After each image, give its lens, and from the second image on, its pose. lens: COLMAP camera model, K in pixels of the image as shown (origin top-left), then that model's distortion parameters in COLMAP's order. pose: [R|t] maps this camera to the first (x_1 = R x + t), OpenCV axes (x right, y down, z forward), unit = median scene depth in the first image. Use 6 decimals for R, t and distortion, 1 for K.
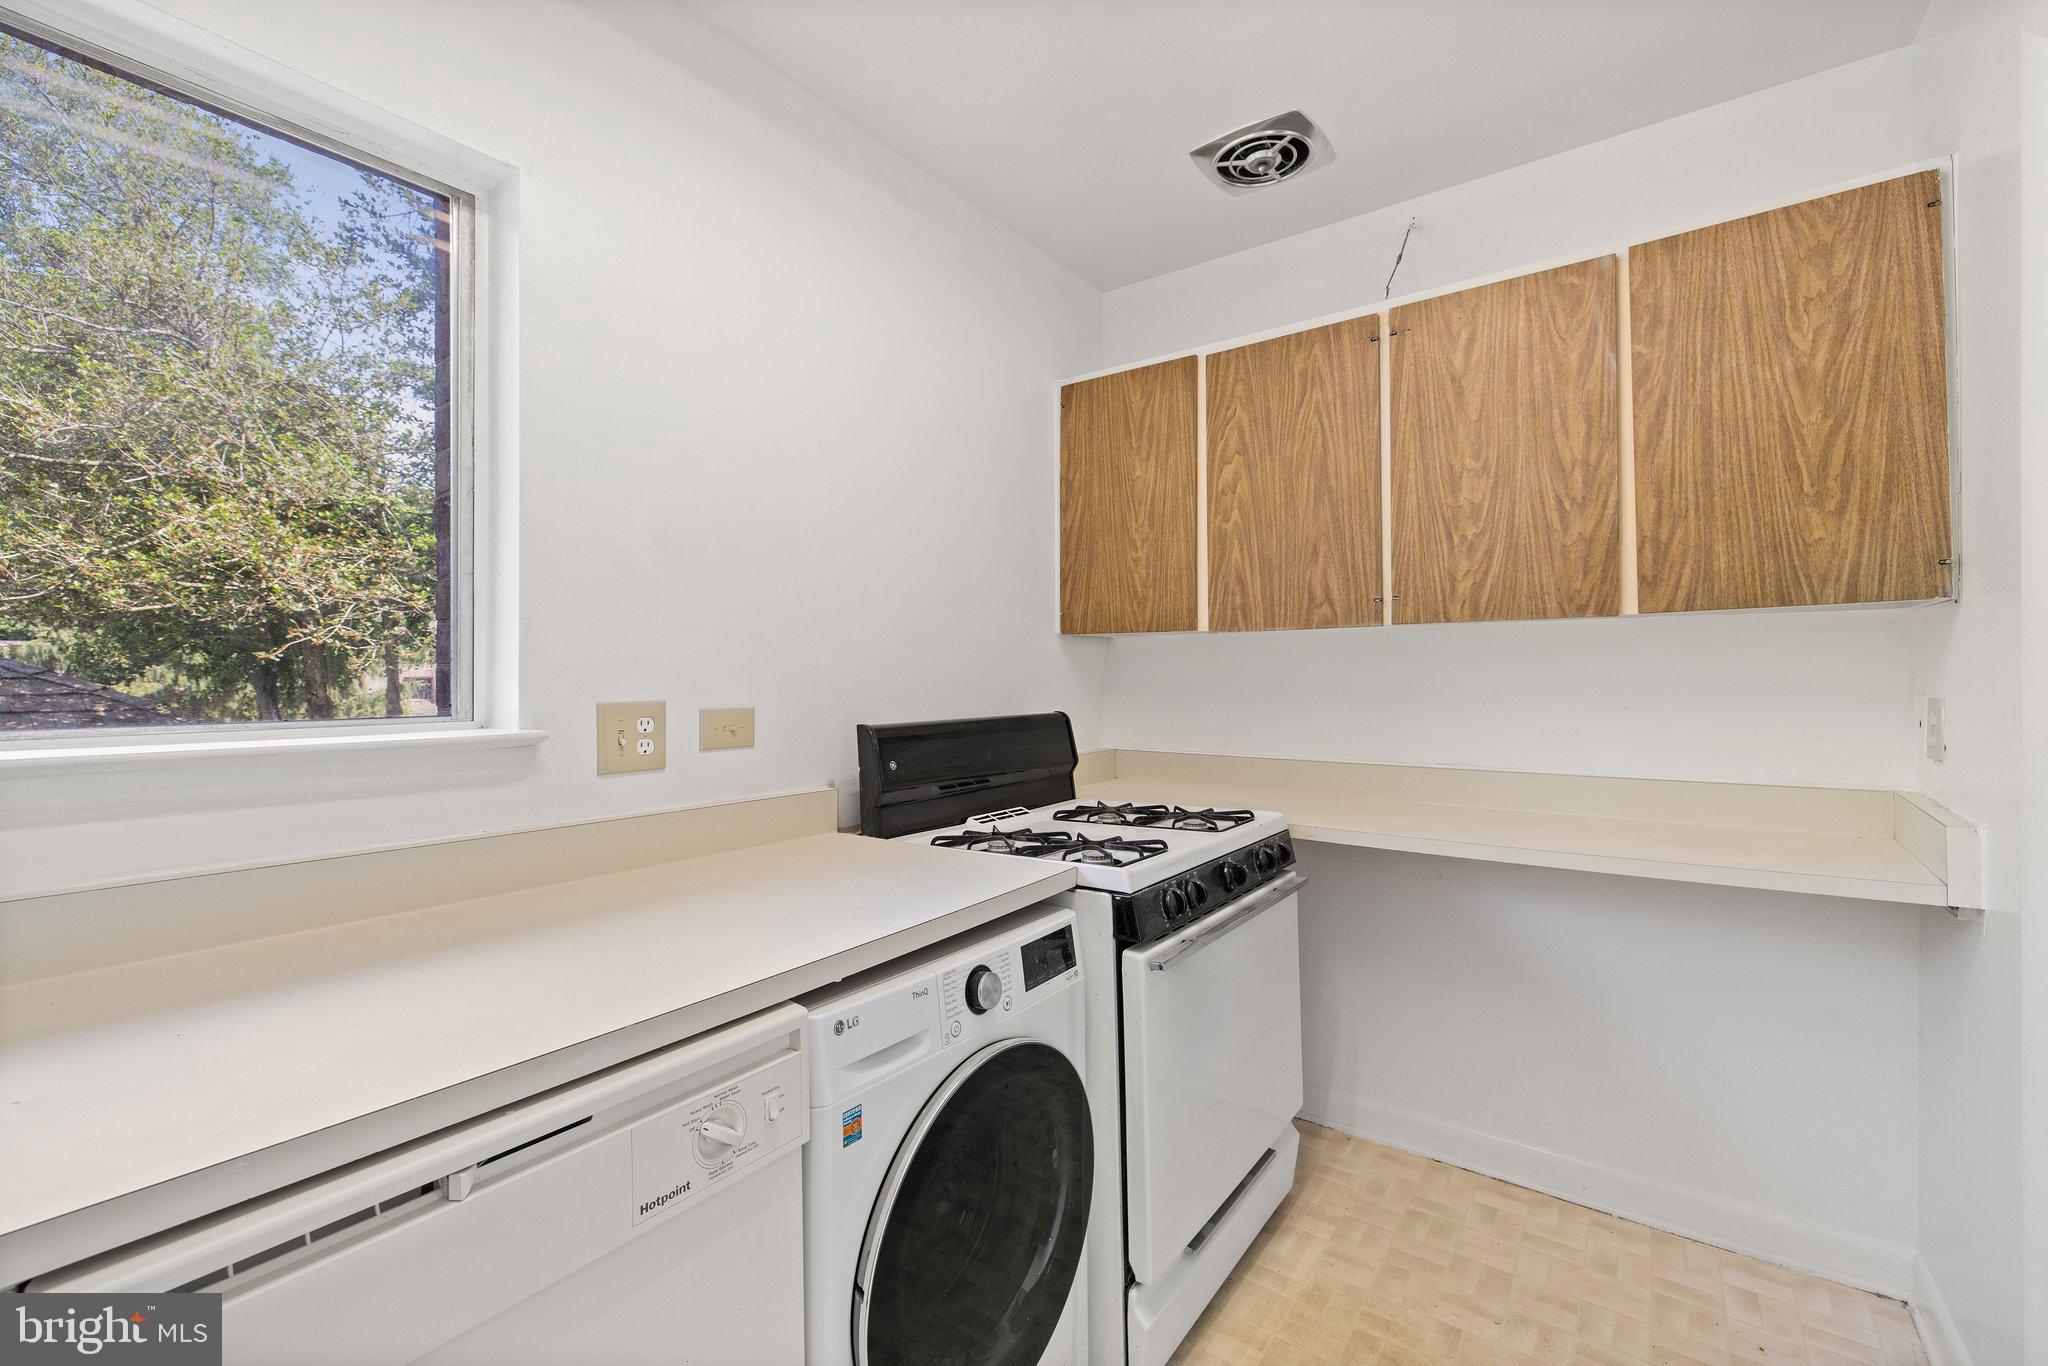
lens RADIAL K [[871.5, 0, 1003.4], [0, 871.5, 677.1], [0, 0, 1]] dist [0.001056, 0.001018]
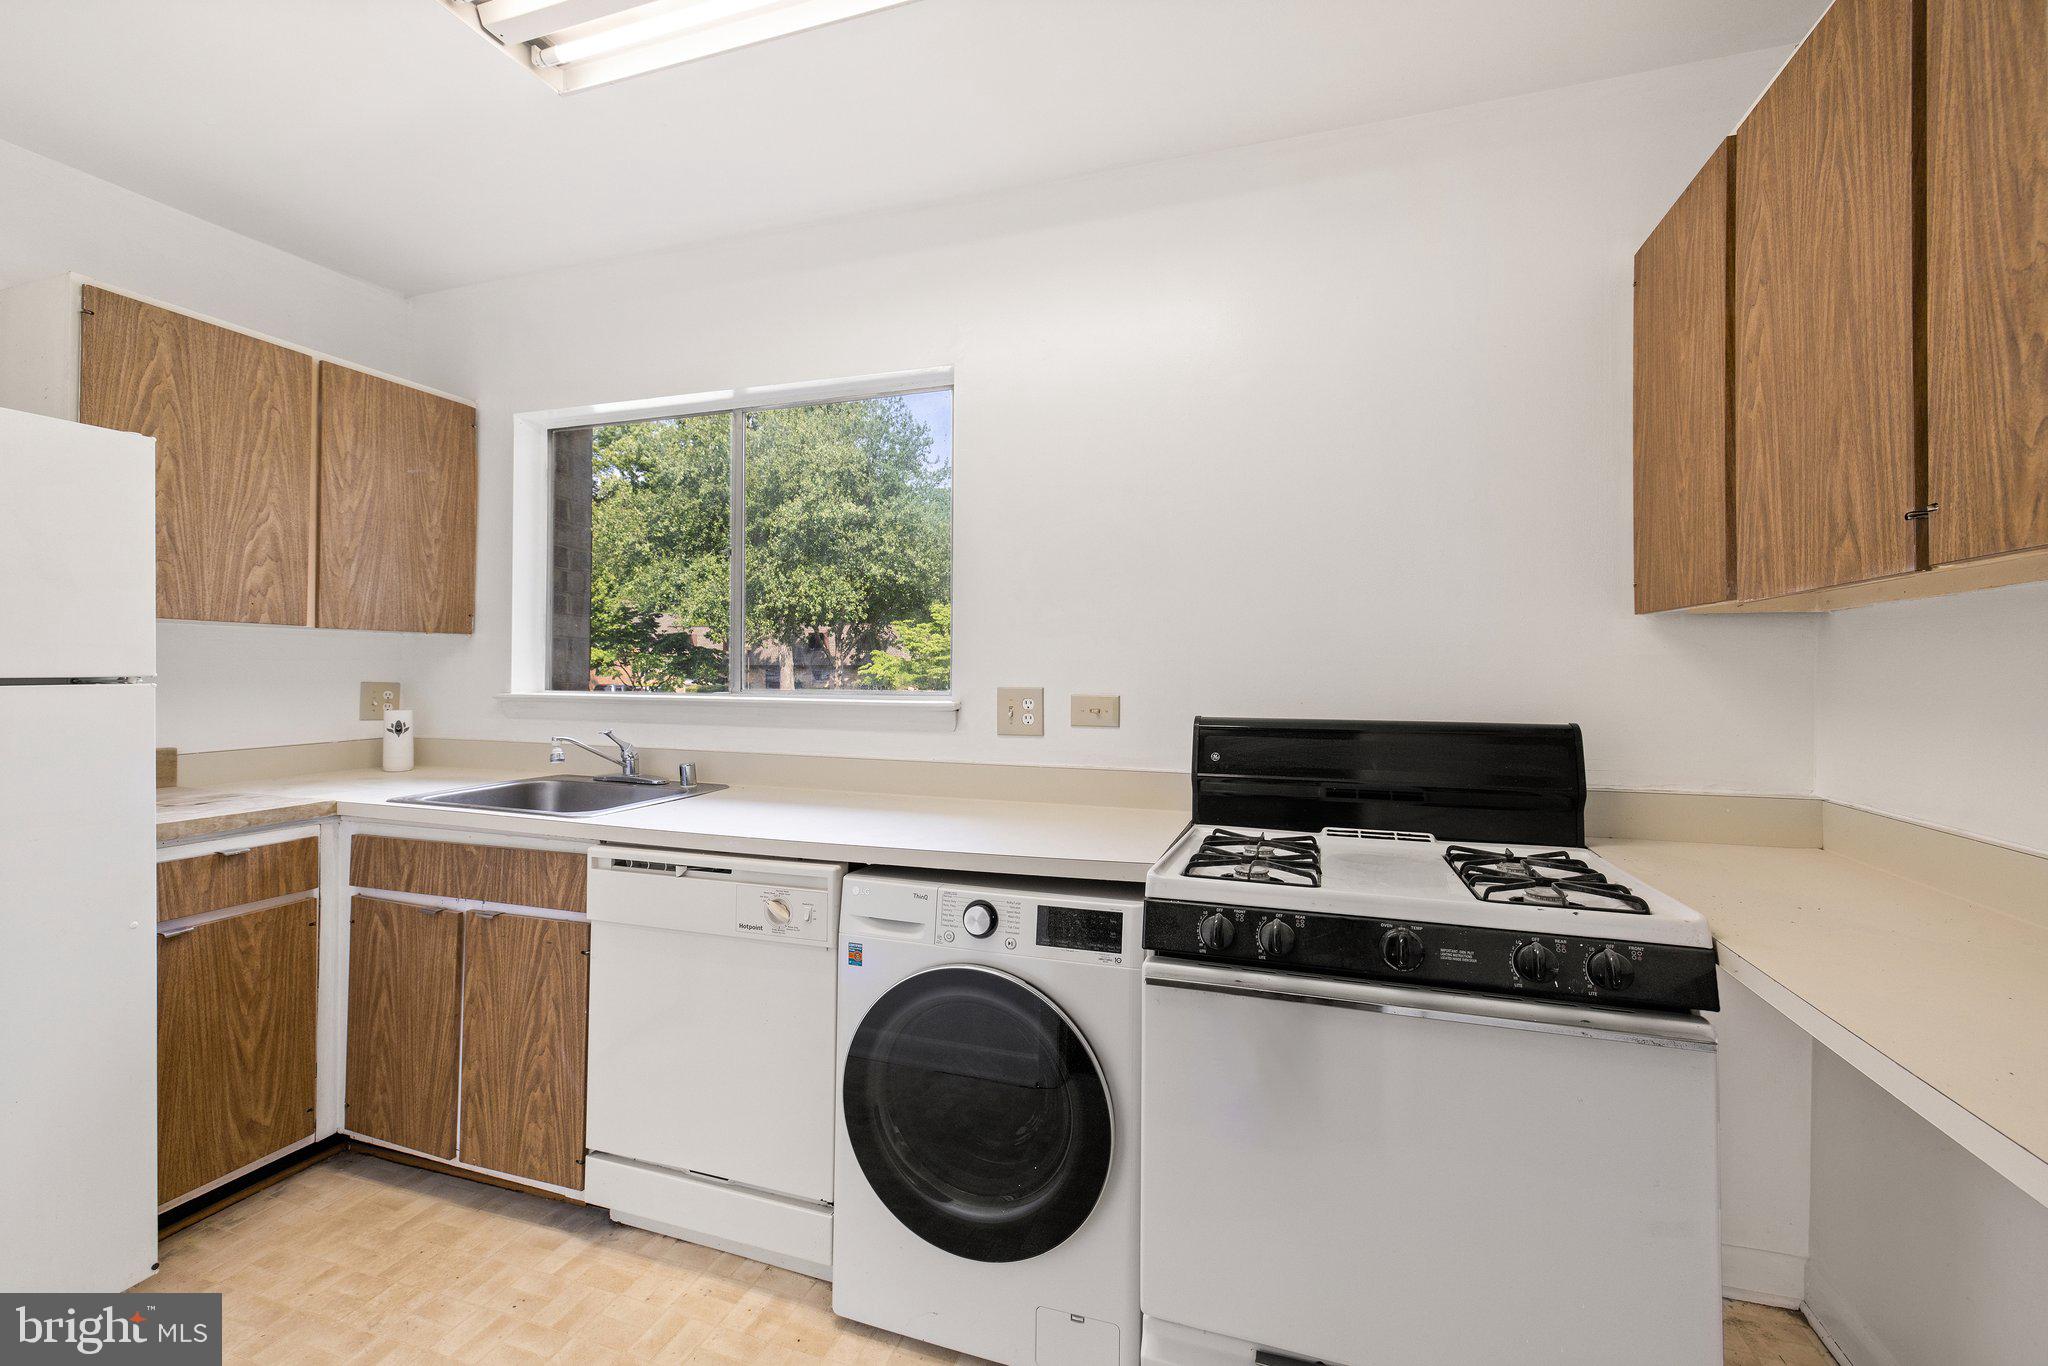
lens RADIAL K [[887.8, 0, 1024.0], [0, 887.8, 683.0], [0, 0, 1]] dist [0.000943, 0.000337]
pose [[0.316916, 0.018002, -0.948283, 0.916235], [-0.007593, 0.999836, 0.016443, -0.003463], [0.948423, 0.001990, 0.317001, 0.495480]]
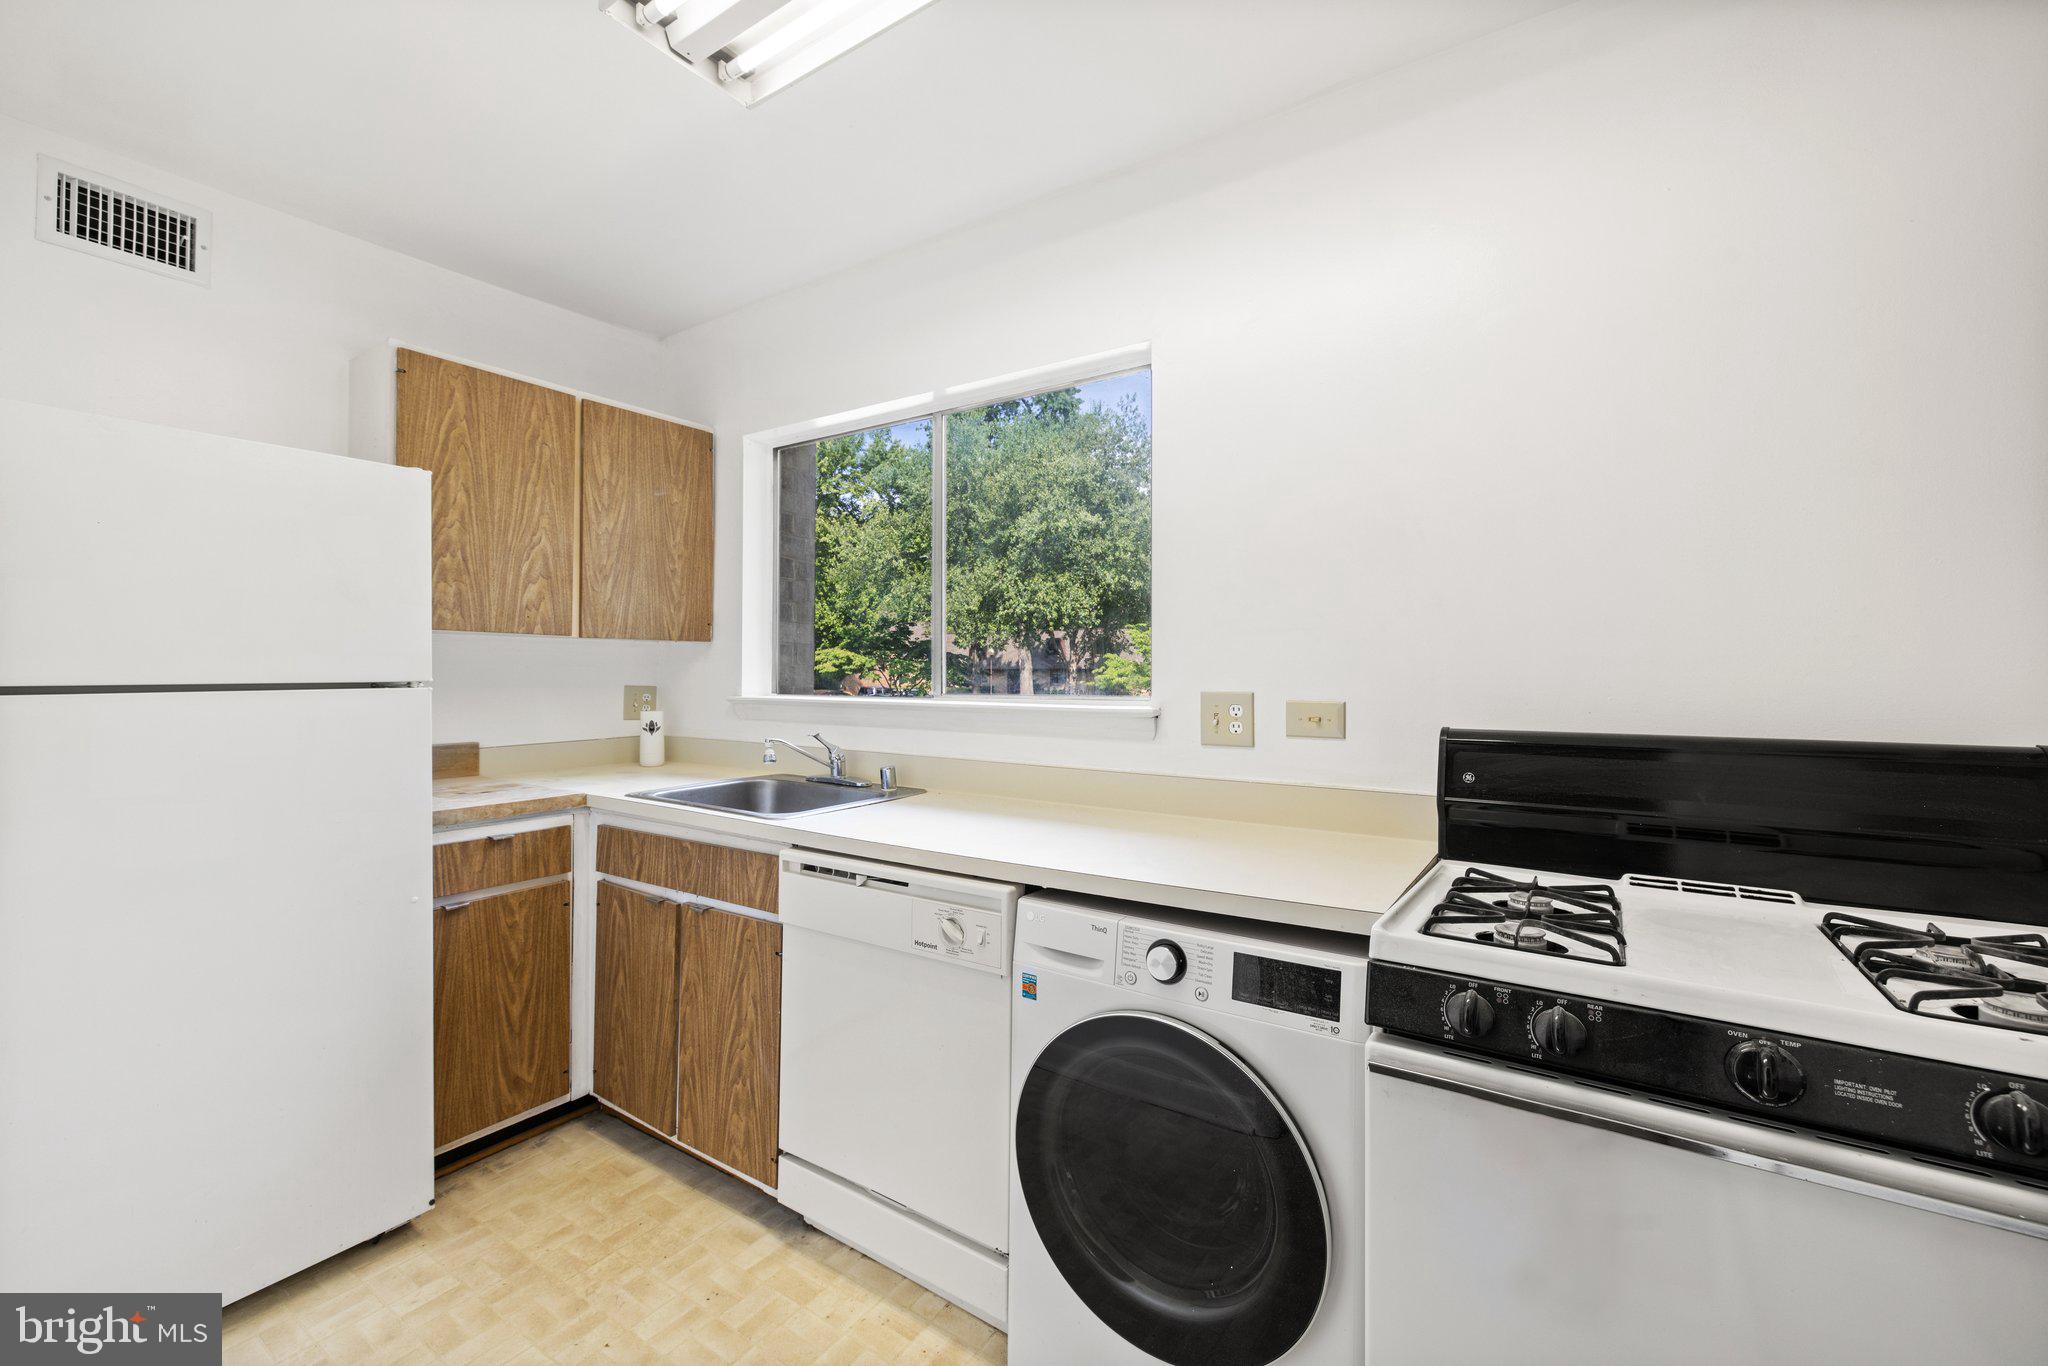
lens RADIAL K [[871.5, 0, 1003.4], [0, 871.5, 677.1], [0, 0, 1]] dist [0.001056, 0.001018]
pose [[0.036399, 0.007813, -0.999307, 0.797849], [-0.002896, 0.999966, 0.007712, -0.002961], [0.999333, 0.002613, 0.036421, 0.575005]]
